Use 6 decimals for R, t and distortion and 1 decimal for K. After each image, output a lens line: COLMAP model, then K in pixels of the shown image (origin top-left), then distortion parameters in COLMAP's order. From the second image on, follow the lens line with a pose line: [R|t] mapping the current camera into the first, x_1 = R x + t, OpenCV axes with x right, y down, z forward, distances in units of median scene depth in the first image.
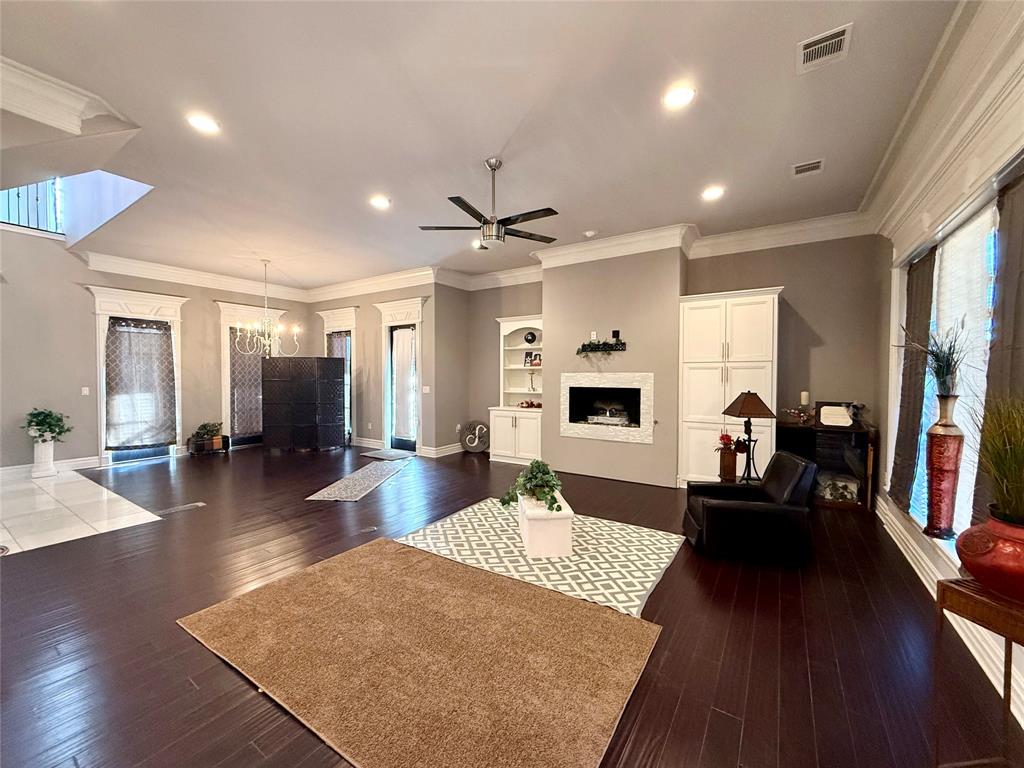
lens RADIAL K [[408.5, 0, 508.3], [0, 408.5, 384.8], [0, 0, 1]] dist [0.003201, -0.000359]
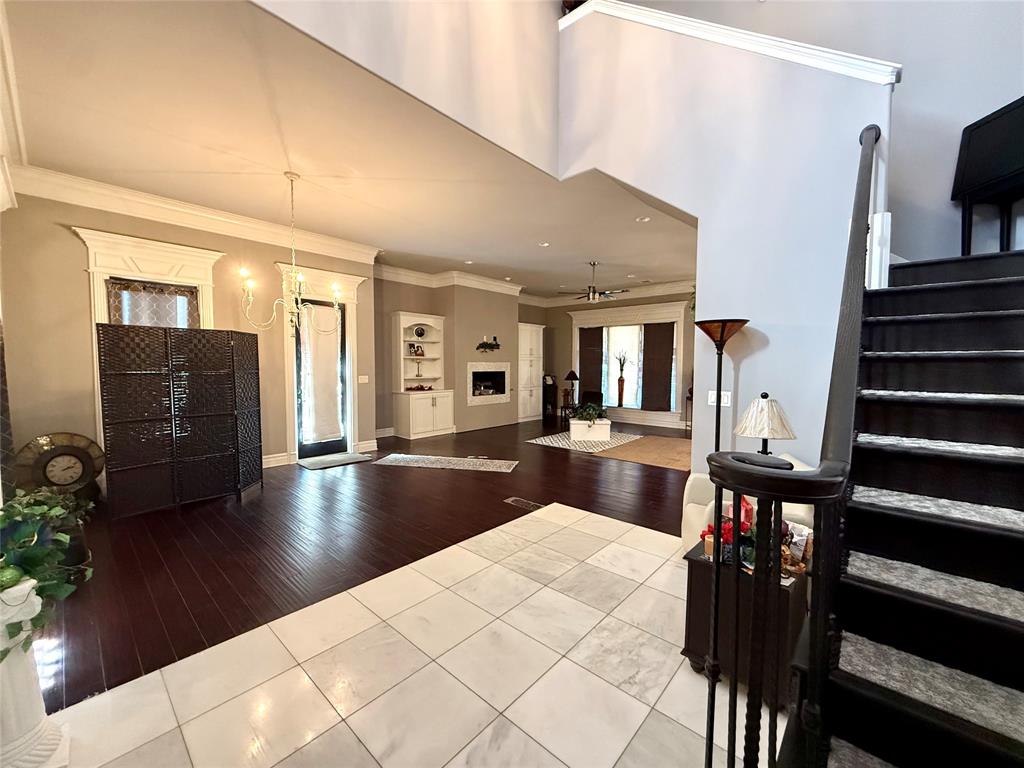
lens RADIAL K [[408.5, 0, 512.5], [0, 408.5, 384.7], [0, 0, 1]] dist [0.003201, -0.000359]
pose [[0.144286, -0.050803, 0.988231, -1.371811], [0.019117, 0.998638, 0.048547, -0.018055], [-0.989351, 0.011887, 0.145061, 0.696426]]
